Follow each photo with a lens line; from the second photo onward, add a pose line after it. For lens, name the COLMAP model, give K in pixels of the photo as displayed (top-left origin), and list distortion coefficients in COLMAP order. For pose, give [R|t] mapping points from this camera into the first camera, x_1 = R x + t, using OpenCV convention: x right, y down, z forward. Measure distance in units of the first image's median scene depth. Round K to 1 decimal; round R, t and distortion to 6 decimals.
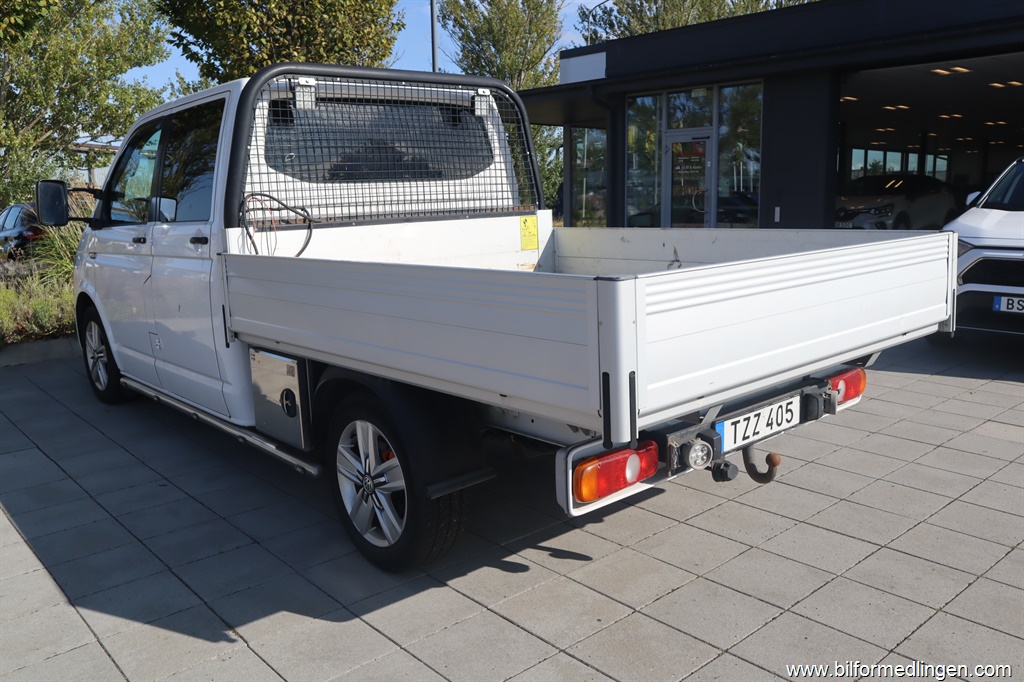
lens RADIAL K [[849.6, 0, 512.1], [0, 849.6, 326.4], [0, 0, 1]] dist [-0.039733, 0.000723]
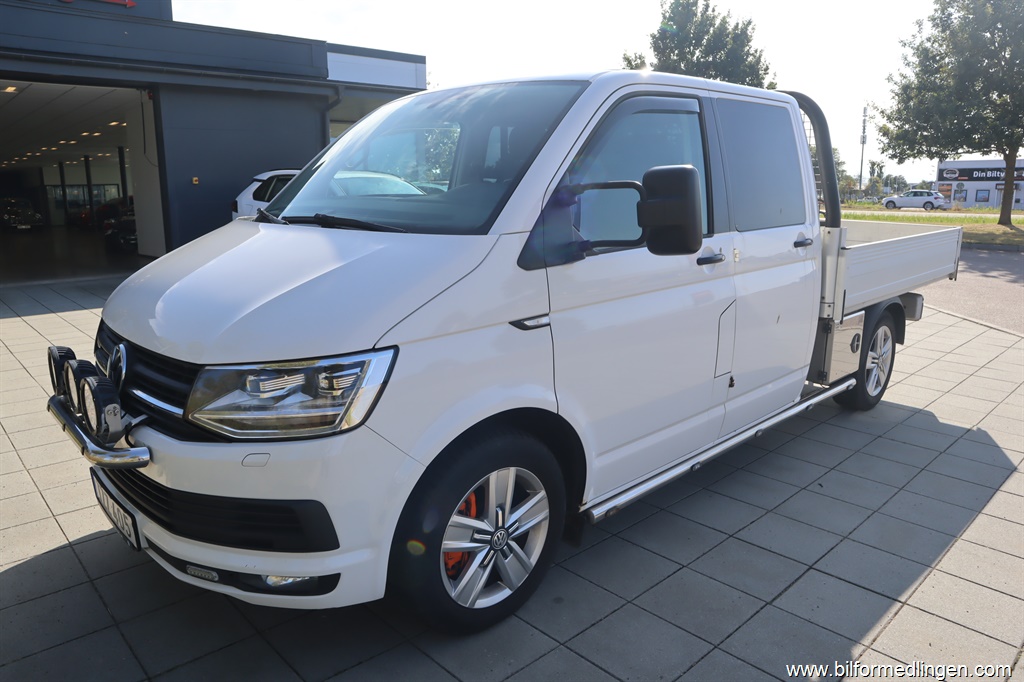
lens RADIAL K [[713.5, 0, 509.3], [0, 713.5, 341.4], [0, 0, 1]] dist [-0.128671, 0.079735]
pose [[-0.038122, -0.193493, 0.980361, -1.196467], [0.161881, 0.966919, 0.197135, -0.207818], [-0.986074, 0.166217, -0.005537, 1.353031]]
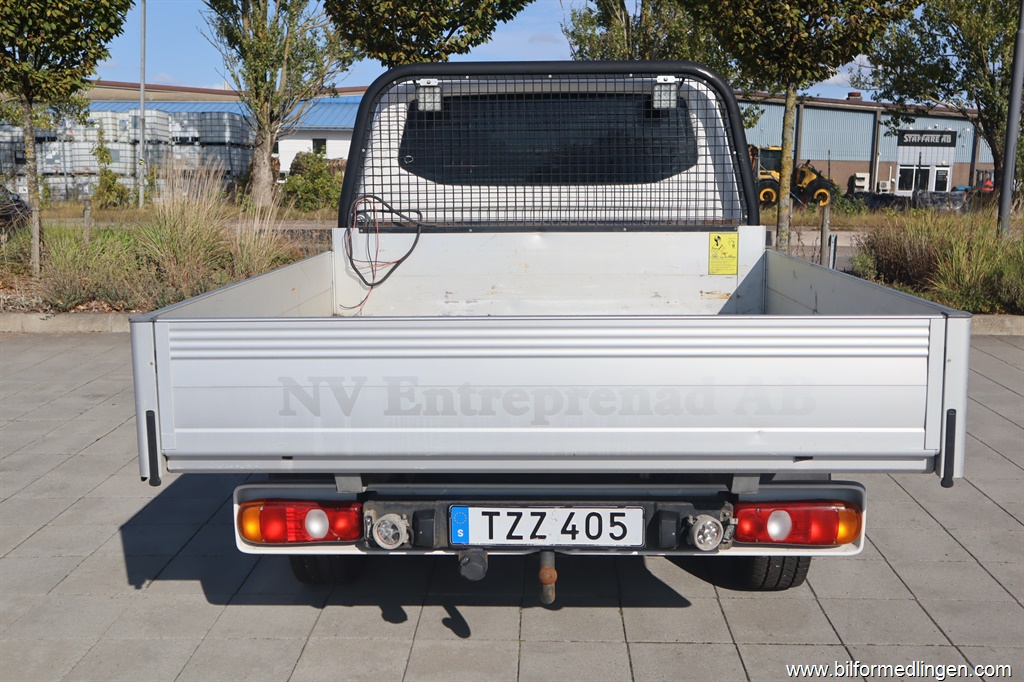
lens RADIAL K [[1029.4, 0, 508.5], [0, 1029.4, 337.8], [0, 0, 1]] dist [-0.004888, 0.008592]
pose [[0.728164, 0.137289, -0.671512, 0.619122], [-0.127523, 0.989764, 0.064073, -0.080397], [0.673435, 0.038978, 0.738218, 0.185305]]
